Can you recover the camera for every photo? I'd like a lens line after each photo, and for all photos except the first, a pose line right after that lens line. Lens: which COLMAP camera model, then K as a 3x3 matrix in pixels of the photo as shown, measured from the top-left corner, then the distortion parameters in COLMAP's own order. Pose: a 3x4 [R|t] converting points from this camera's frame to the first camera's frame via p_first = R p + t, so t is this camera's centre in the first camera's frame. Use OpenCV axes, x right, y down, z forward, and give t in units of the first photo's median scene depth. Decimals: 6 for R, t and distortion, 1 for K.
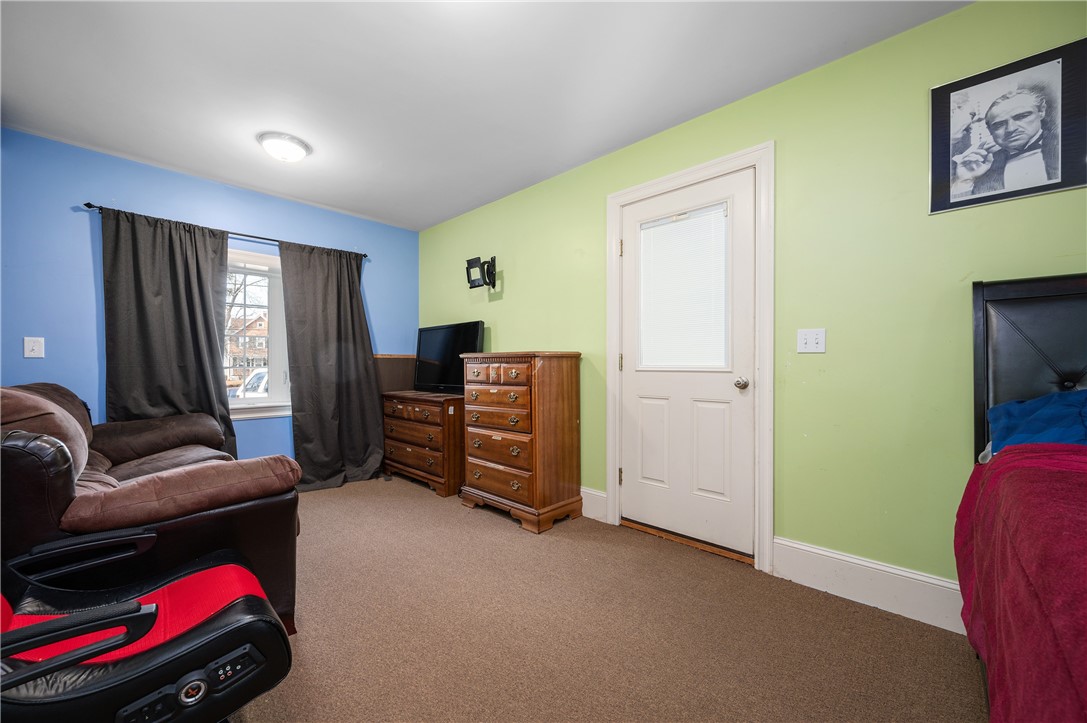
lens RADIAL K [[430.7, 0, 543.5], [0, 430.7, 365.1], [0, 0, 1]] dist [-0.000702, 0.000454]
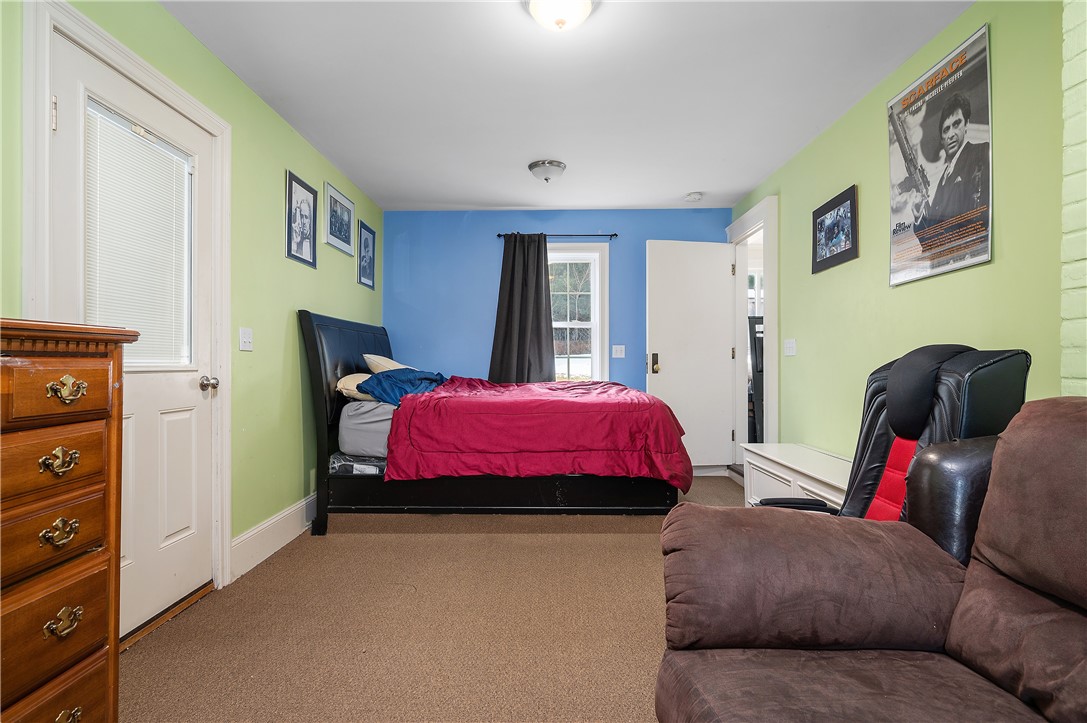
lens RADIAL K [[565.4, 0, 543.7], [0, 565.4, 360.0], [0, 0, 1]] dist [0.005761, 0.000378]
pose [[-0.697674, 0.004518, 0.716401, -0.773789], [0.005625, 0.999984, -0.000829, 0.000221], [-0.716394, 0.003451, -0.697688, 1.254379]]
